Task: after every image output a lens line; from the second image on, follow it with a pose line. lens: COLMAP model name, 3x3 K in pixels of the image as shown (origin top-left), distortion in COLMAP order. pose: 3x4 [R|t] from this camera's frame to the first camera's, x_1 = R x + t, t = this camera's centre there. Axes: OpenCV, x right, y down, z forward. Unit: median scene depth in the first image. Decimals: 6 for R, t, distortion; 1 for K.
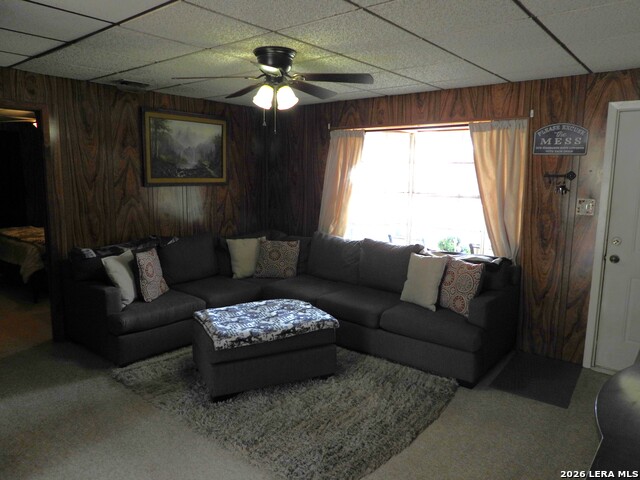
lens RADIAL K [[459.6, 0, 321.5], [0, 459.6, 239.1], [0, 0, 1]] dist [-0.017427, 0.011426]
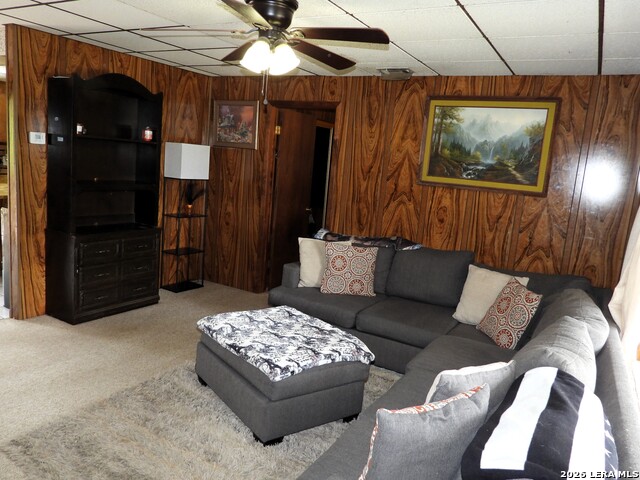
lens RADIAL K [[487.4, 0, 320.7], [0, 487.4, 238.3], [0, 0, 1]] dist [-0.032804, 0.001022]
pose [[0.174244, 0.156821, -0.972135, 0.579323], [-0.222778, 0.967918, 0.116210, -0.089407], [0.959171, 0.196322, 0.203591, 0.718323]]
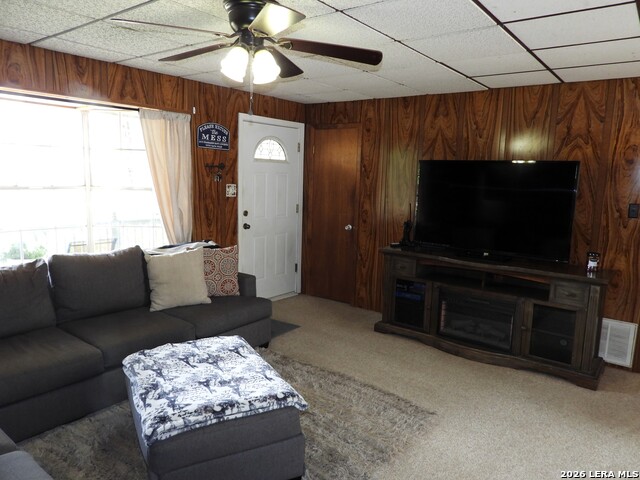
lens RADIAL K [[459.6, 0, 322.3], [0, 459.6, 240.9], [0, 0, 1]] dist [-0.017427, 0.011426]
pose [[-0.030259, -0.162862, 0.986185, -0.655740], [0.106693, 0.980473, 0.165192, -0.103488], [-0.993831, 0.110218, -0.012292, 0.677548]]
